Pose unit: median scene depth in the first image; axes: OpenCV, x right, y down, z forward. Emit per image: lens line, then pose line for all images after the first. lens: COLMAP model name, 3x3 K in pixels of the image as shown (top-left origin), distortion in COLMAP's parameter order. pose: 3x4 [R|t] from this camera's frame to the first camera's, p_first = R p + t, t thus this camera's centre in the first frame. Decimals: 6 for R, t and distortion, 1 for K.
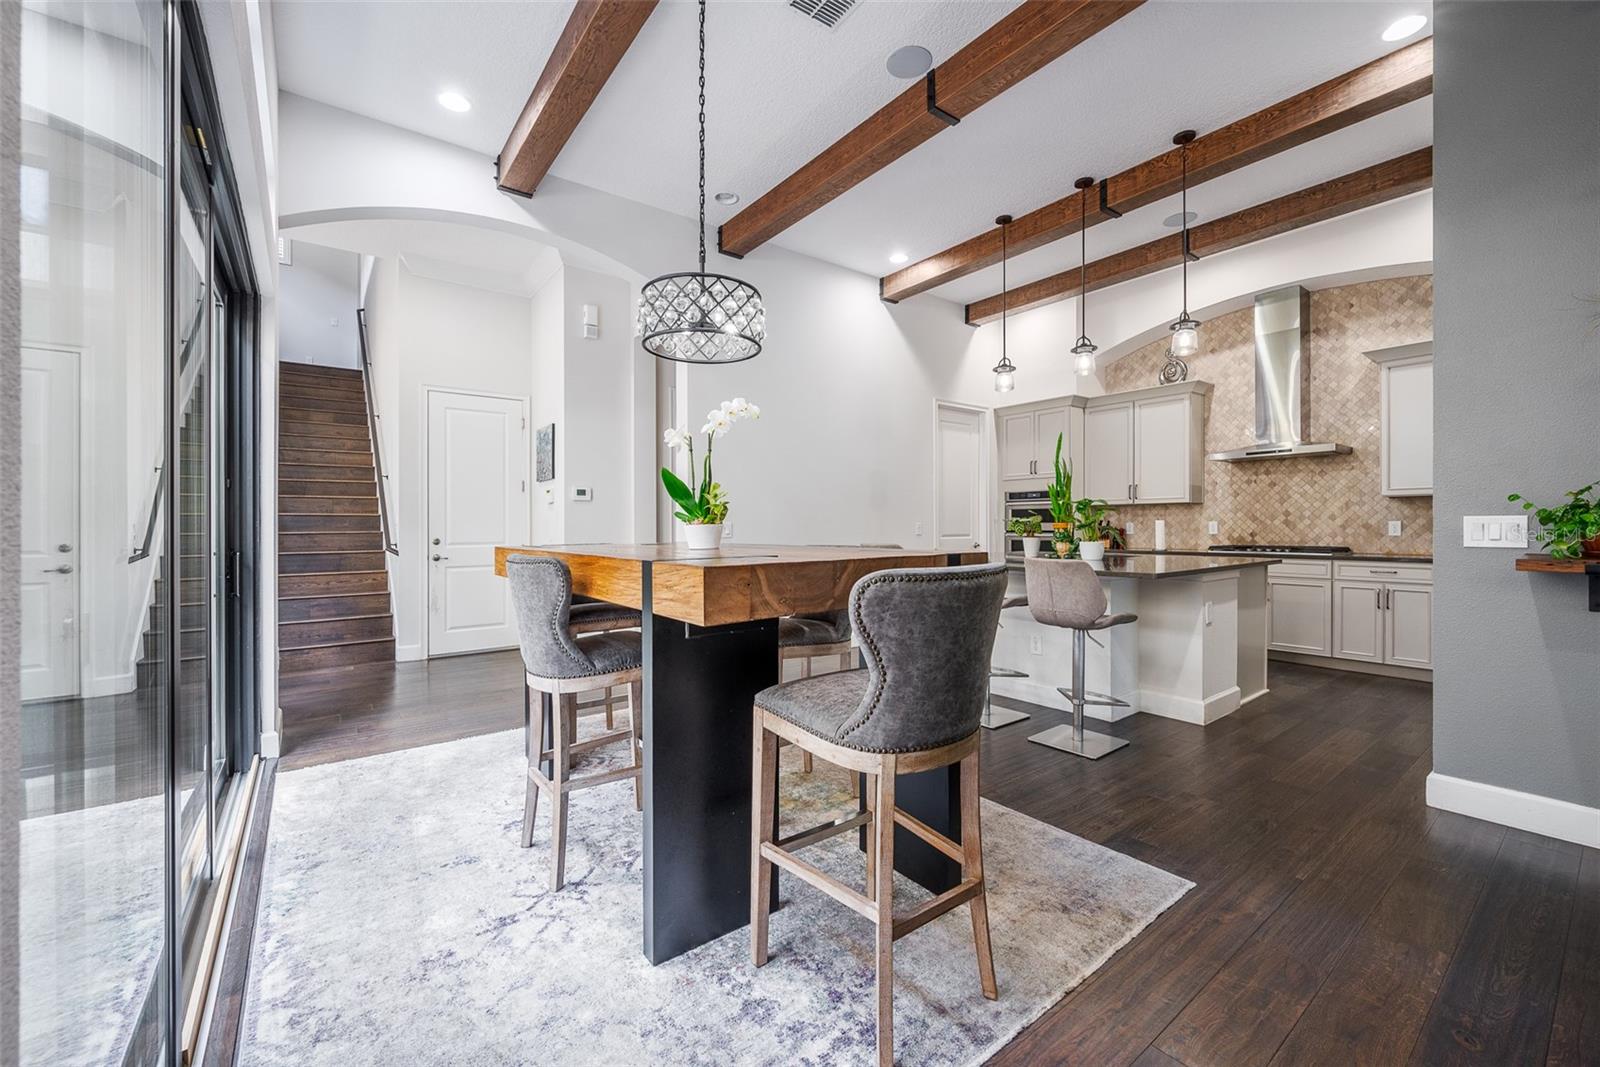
lens RADIAL K [[632.8, 0, 796.0], [0, 632.8, 530.1], [0, 0, 1]] dist [-0.003832, 0.000123]
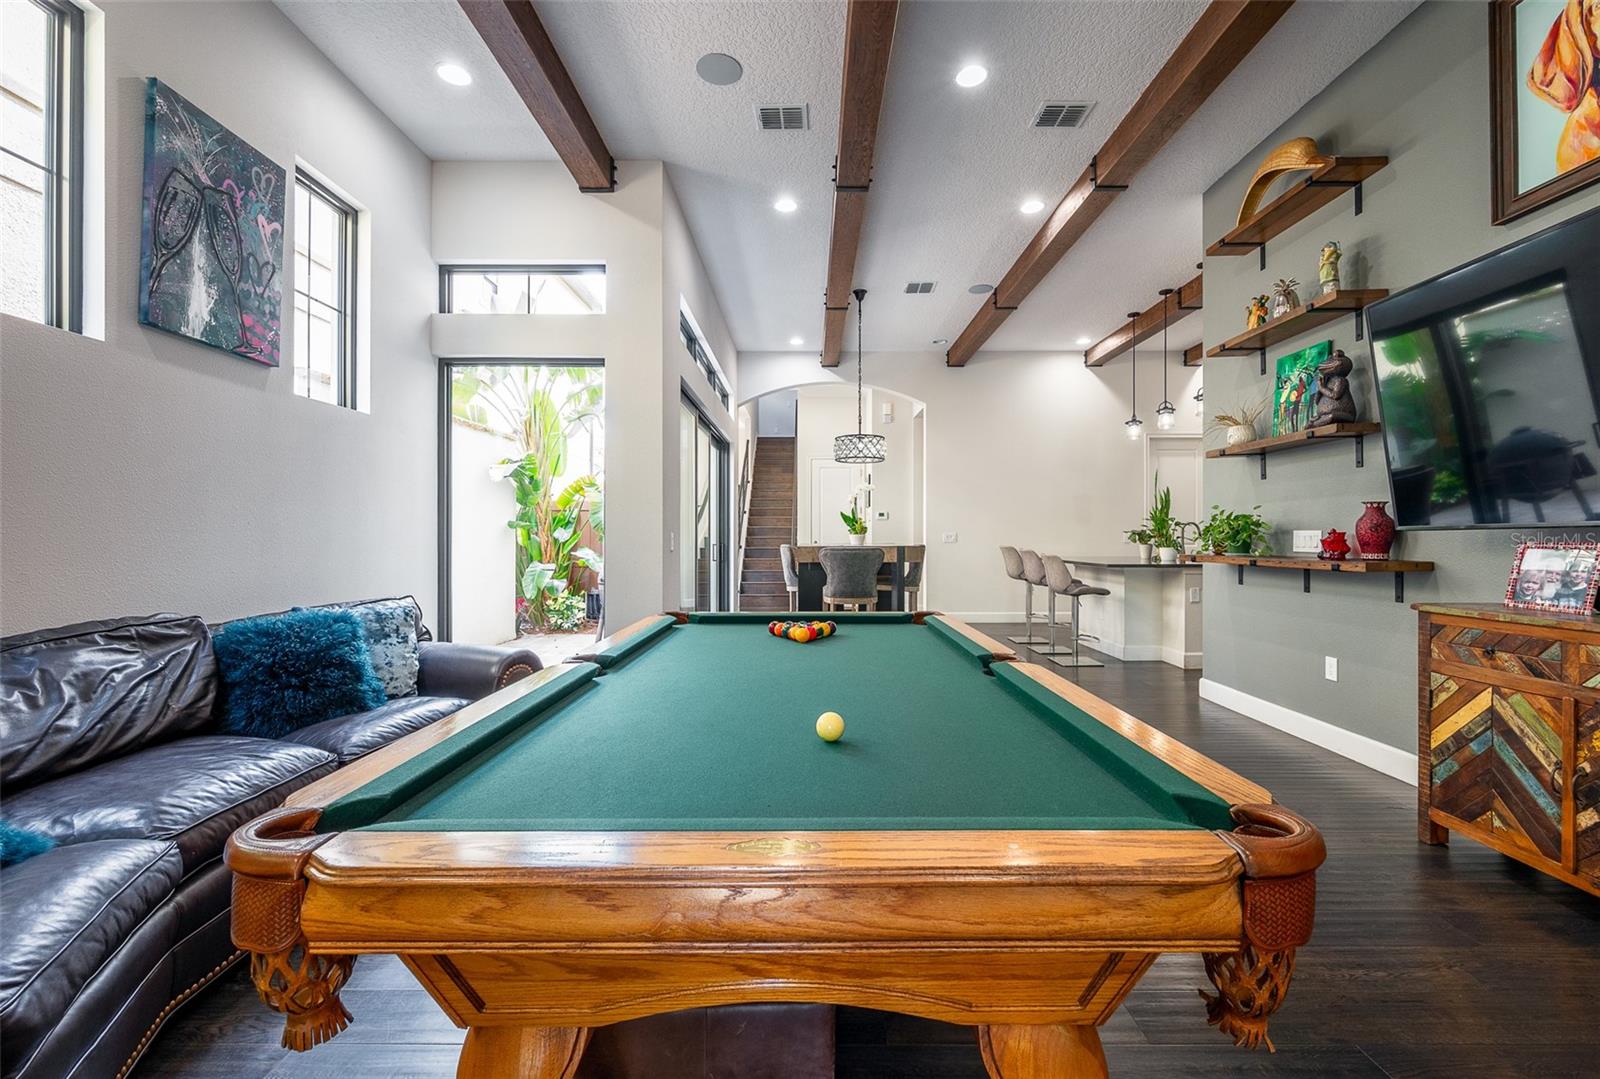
lens RADIAL K [[632.8, 0, 801.9], [0, 632.8, 537.7], [0, 0, 1]] dist [-0.003832, 0.000123]
pose [[0.799916, -0.002271, -0.600108, 0.559322], [-0.000424, 0.999990, -0.004350, 0.000459], [0.600112, 0.003734, 0.799907, -0.515081]]
